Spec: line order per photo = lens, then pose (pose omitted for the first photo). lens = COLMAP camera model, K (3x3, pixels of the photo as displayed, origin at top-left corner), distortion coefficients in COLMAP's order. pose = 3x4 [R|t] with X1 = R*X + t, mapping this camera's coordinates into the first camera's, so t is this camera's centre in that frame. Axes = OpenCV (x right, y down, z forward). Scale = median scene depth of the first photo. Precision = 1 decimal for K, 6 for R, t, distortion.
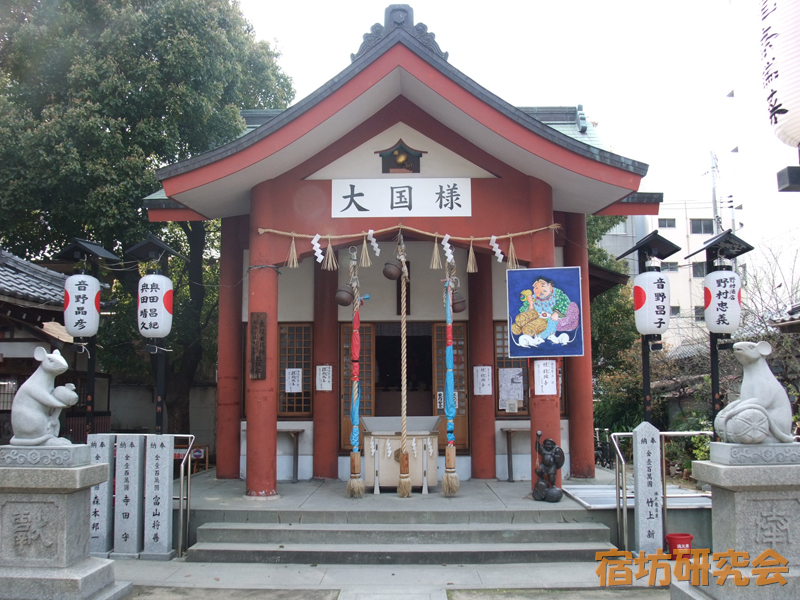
lens RADIAL K [[783.0, 0, 400.0], [0, 783.0, 300.0], [0, 0, 1]] dist [-0.090409, 0.004115]
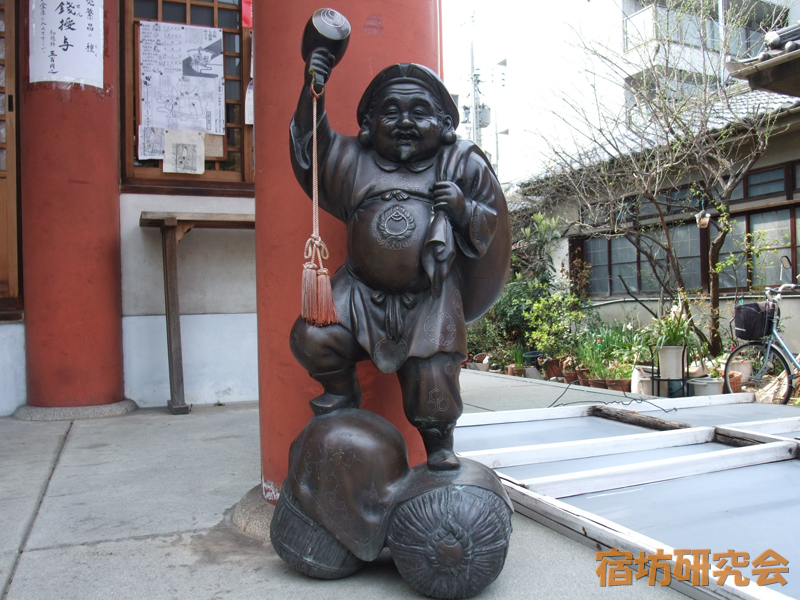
lens RADIAL K [[783.0, 0, 400.0], [0, 783.0, 300.0], [0, 0, 1]] dist [-0.090409, 0.004115]
pose [[0.935350, -0.012261, 0.353510, 0.118256], [-0.025615, 0.994427, 0.102265, 0.162532], [-0.352794, -0.104709, 0.929824, 0.713296]]
